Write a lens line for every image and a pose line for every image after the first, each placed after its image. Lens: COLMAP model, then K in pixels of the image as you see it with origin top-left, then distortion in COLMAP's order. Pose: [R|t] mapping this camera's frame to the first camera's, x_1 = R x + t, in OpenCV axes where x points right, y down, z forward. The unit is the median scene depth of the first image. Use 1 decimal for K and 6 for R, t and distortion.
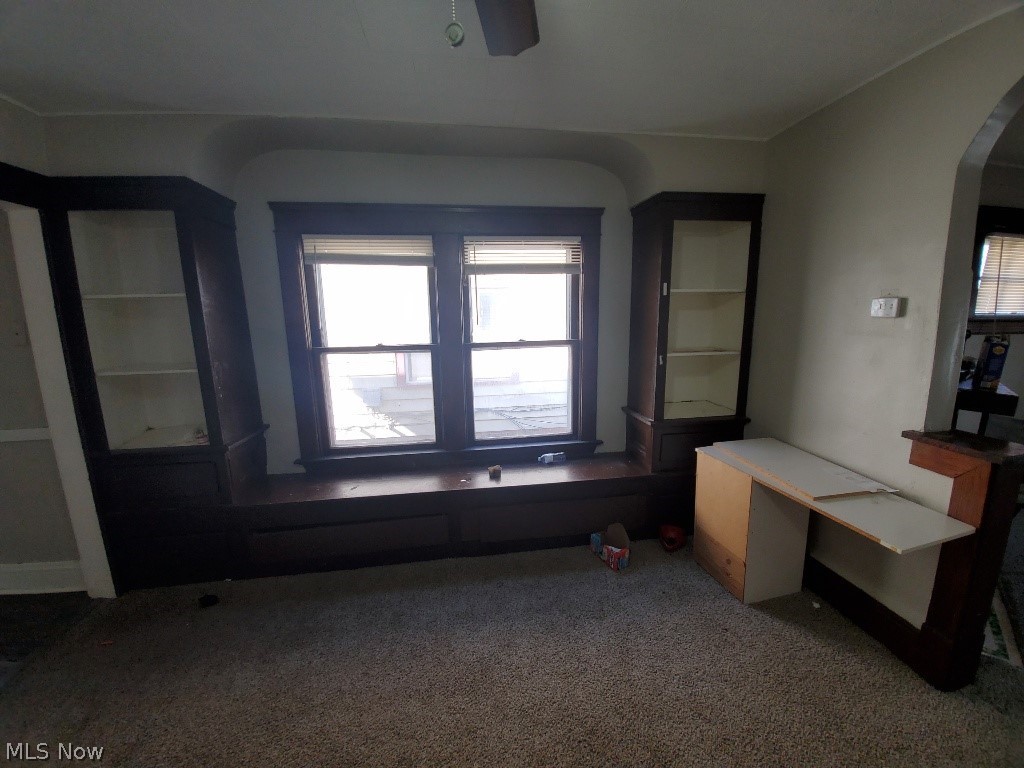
lens RADIAL K [[404.1, 0, 519.0], [0, 404.1, 392.8], [0, 0, 1]] dist [0.000499, -0.012410]
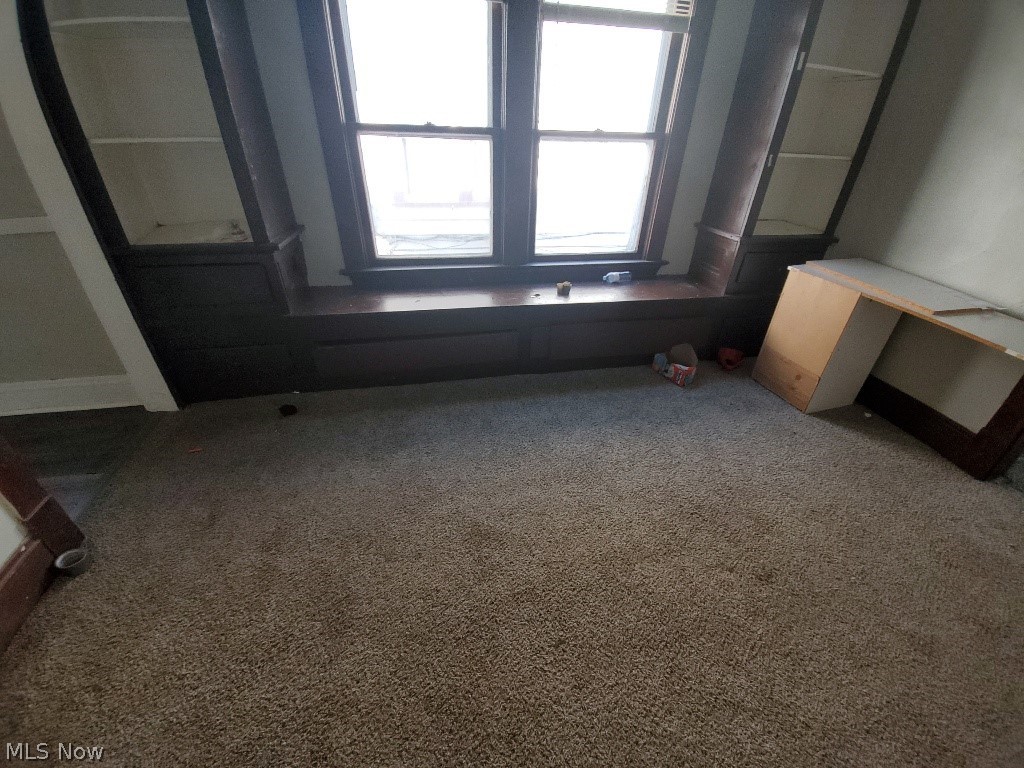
lens RADIAL K [[404.1, 0, 519.0], [0, 404.1, 392.8], [0, 0, 1]] dist [0.000499, -0.012410]
pose [[0.996979, 0.007623, 0.077302, -0.260789], [-0.036052, 0.926900, 0.373574, 0.081665], [-0.068803, -0.375232, 0.924374, 0.058744]]
